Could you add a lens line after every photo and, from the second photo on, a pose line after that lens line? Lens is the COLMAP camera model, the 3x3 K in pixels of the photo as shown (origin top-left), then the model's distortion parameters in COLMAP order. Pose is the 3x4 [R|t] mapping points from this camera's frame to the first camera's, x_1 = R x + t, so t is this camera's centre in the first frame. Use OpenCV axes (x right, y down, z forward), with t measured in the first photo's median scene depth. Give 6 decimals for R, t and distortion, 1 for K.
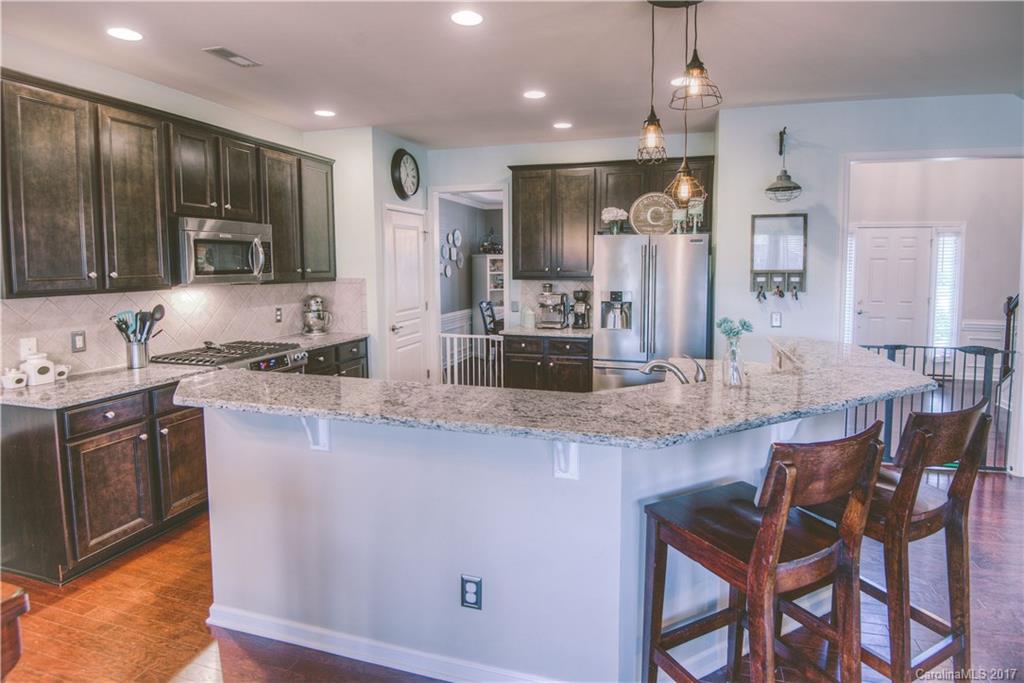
lens RADIAL K [[555.6, 0, 528.6], [0, 555.6, 303.1], [0, 0, 1]] dist [-0.021436, -0.003496]
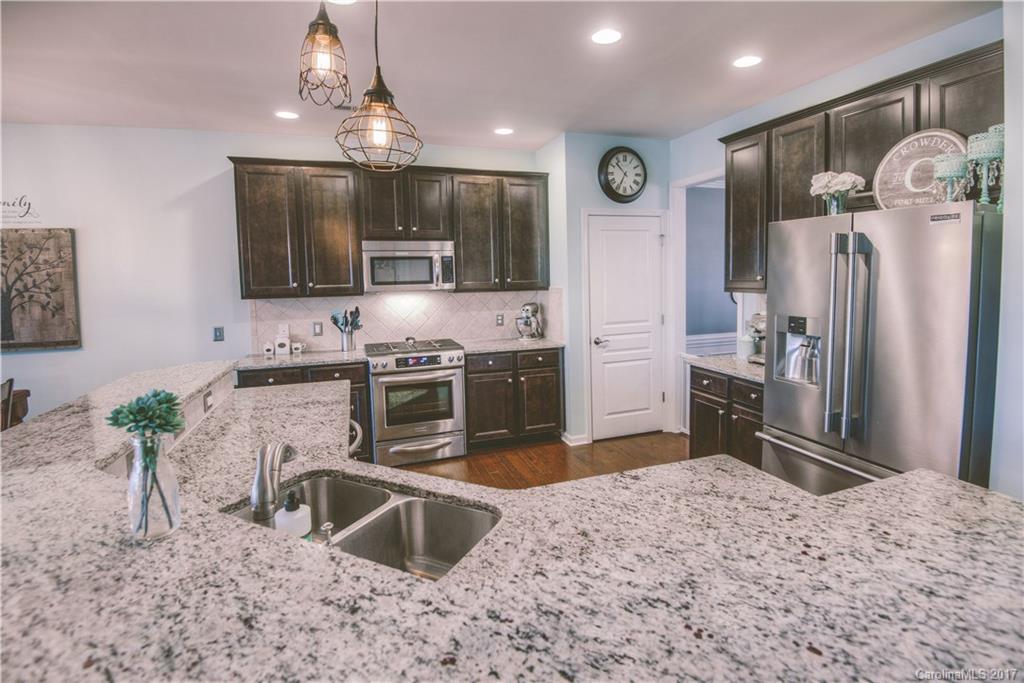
lens RADIAL K [[491.6, 0, 526.7], [0, 491.6, 312.1], [0, 0, 1]] dist [-0.035335, -0.002395]
pose [[0.584104, 0.052575, -0.809974, 0.551668], [-0.042322, 0.998515, 0.034292, -0.042491], [0.810575, 0.014250, 0.585462, 0.638784]]
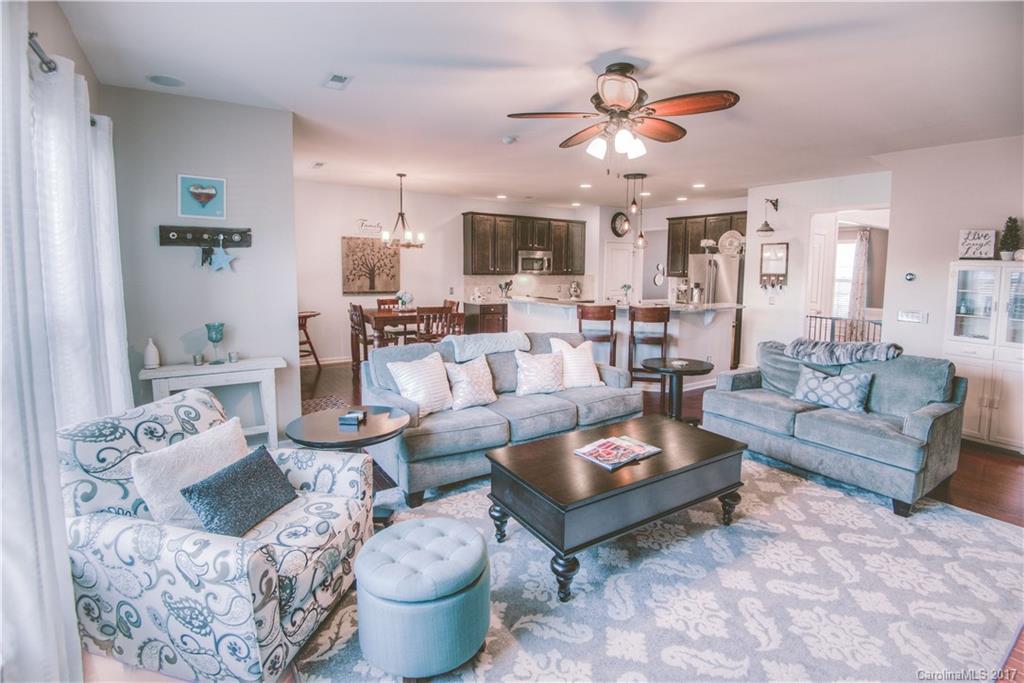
lens RADIAL K [[491.6, 0, 517.4], [0, 491.6, 331.4], [0, 0, 1]] dist [-0.035335, -0.002395]
pose [[0.760636, 0.092839, -0.642506, 1.102459], [-0.062485, 0.995596, 0.069886, 0.094456], [0.646164, -0.013011, 0.763087, -1.026410]]
